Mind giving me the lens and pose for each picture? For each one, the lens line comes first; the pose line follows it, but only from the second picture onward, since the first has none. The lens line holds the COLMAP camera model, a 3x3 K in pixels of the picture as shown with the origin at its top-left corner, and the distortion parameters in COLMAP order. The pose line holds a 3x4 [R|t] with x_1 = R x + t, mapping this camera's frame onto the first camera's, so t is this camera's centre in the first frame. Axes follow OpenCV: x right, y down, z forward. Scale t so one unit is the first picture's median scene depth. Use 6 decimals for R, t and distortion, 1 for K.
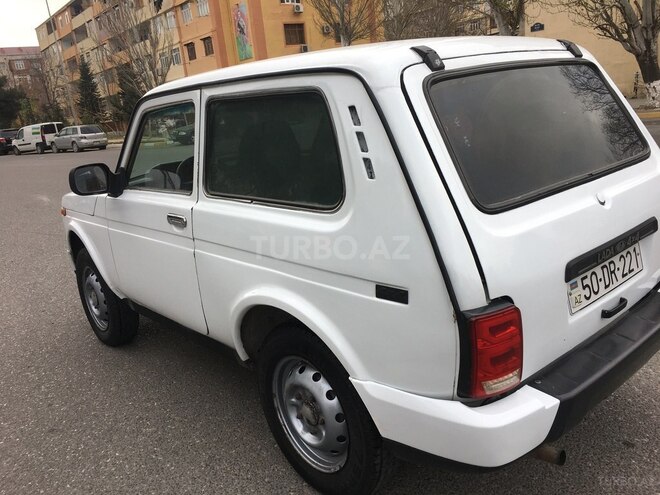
lens RADIAL K [[567.9, 0, 326.0], [0, 567.9, 257.1], [0, 0, 1]] dist [0.081501, -0.112087]
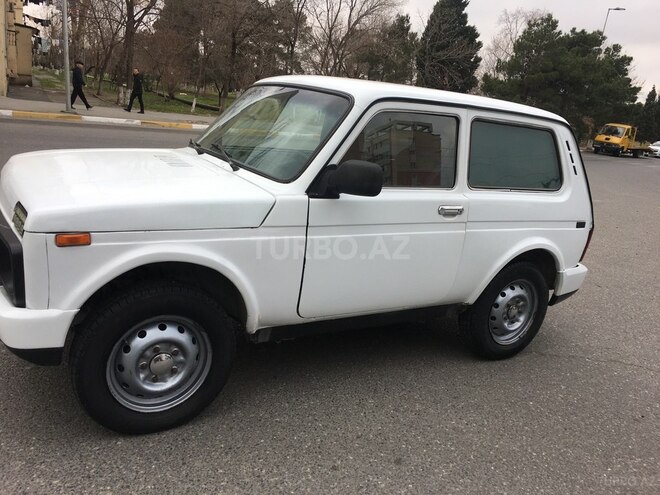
lens RADIAL K [[567.9, 0, 326.0], [0, 567.9, 257.1], [0, 0, 1]] dist [0.081501, -0.112087]
pose [[0.146430, -0.144442, 0.978619, -1.683976], [0.133423, 0.983126, 0.125144, -0.173002], [-0.980182, 0.112246, 0.163231, 1.197154]]
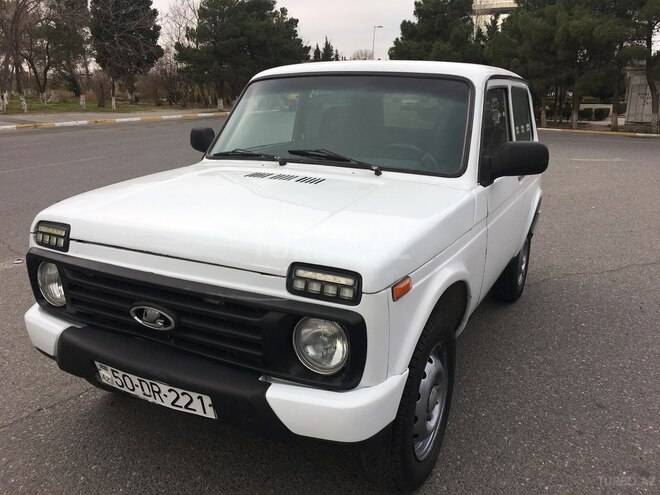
lens RADIAL K [[565.9, 0, 328.7], [0, 565.9, 258.1], [0, 0, 1]] dist [0.081323, -0.108469]
pose [[-0.389477, -0.163460, 0.906415, -1.464614], [0.270148, 0.920568, 0.282091, -0.425369], [-0.880527, 0.354734, -0.314382, 2.087806]]
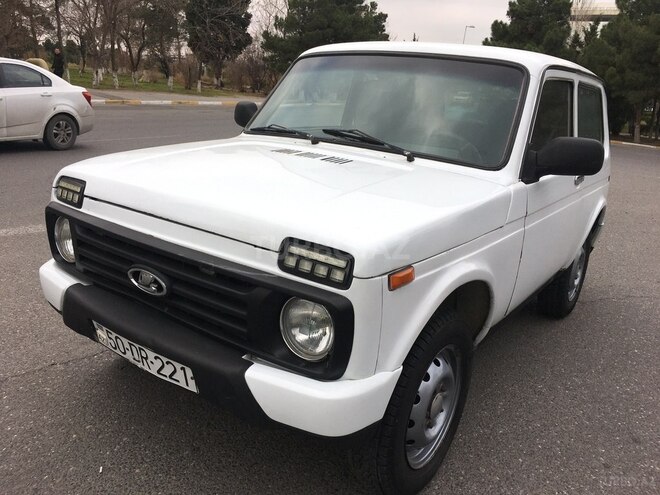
lens RADIAL K [[567.9, 0, 326.0], [0, 567.9, 257.1], [0, 0, 1]] dist [0.081501, -0.112087]
pose [[-0.257776, -0.200637, 0.945144, -1.450830], [0.204268, 0.944775, 0.256270, -0.367407], [-0.944366, 0.259123, -0.202557, 1.996343]]
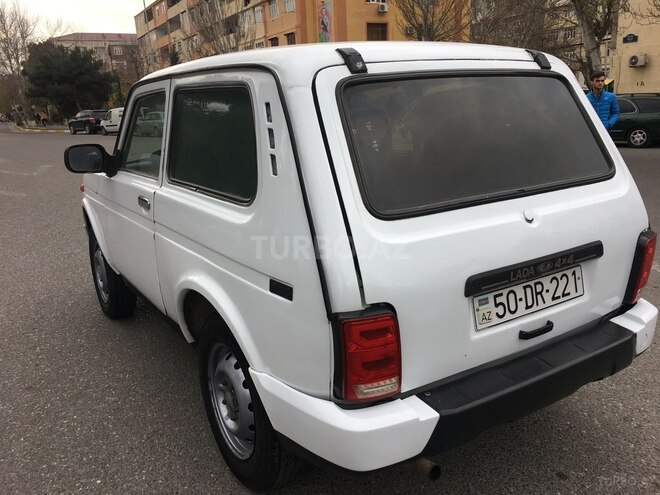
lens RADIAL K [[567.9, 0, 326.0], [0, 567.9, 257.1], [0, 0, 1]] dist [0.081501, -0.112087]
pose [[0.987144, 0.097465, -0.126675, 0.235301], [-0.097288, 0.995227, 0.007599, -0.006056], [0.126812, 0.004823, 0.991915, 0.000994]]
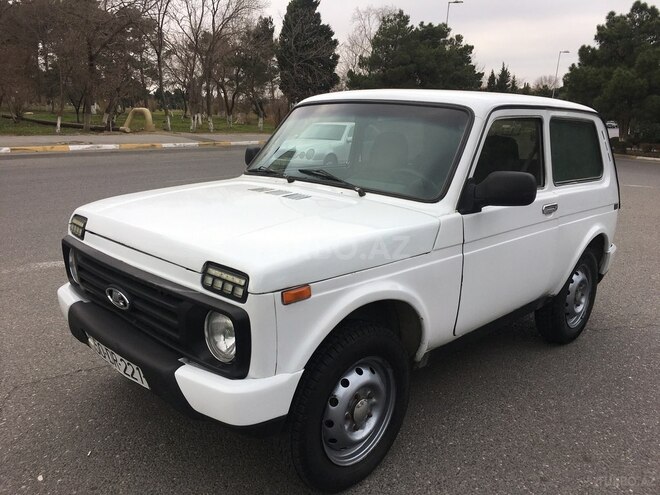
lens RADIAL K [[567.9, 0, 326.0], [0, 567.9, 257.1], [0, 0, 1]] dist [0.081501, -0.112087]
pose [[-0.097272, -0.146851, 0.984364, -1.649090], [0.240334, 0.956319, 0.166416, -0.325880], [-0.965804, 0.252764, -0.057729, 1.758953]]
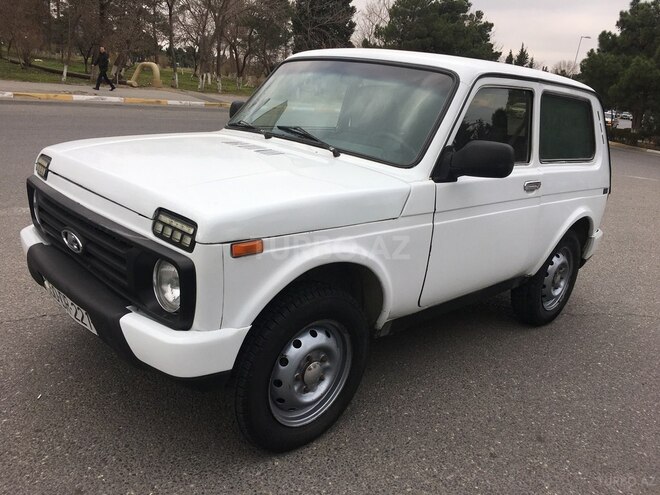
lens RADIAL K [[567.9, 0, 326.0], [0, 567.9, 257.1], [0, 0, 1]] dist [0.081501, -0.112087]
pose [[-0.080226, -0.201236, 0.976252, -1.631530], [0.169912, 0.962314, 0.212326, -0.284025], [-0.982188, 0.182911, -0.043010, 1.691261]]
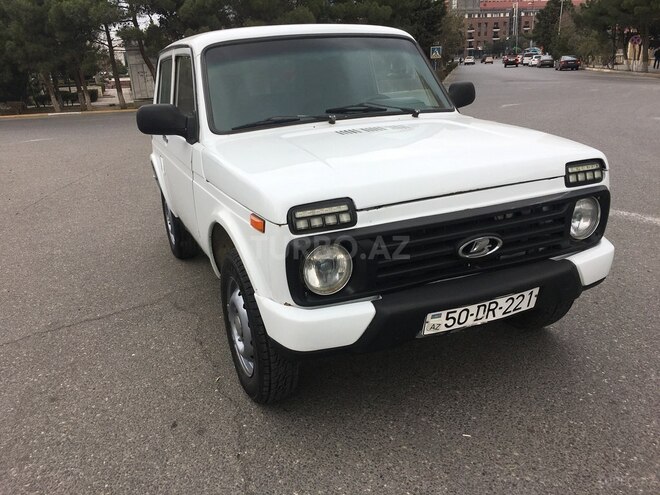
lens RADIAL K [[565.9, 0, 328.7], [0, 565.9, 258.1], [0, 0, 1]] dist [0.081323, -0.108469]
pose [[-0.949872, 0.057657, 0.307276, -0.646658], [0.218558, 0.825246, 0.520771, -0.711792], [-0.223552, 0.561823, -0.796479, 2.915799]]
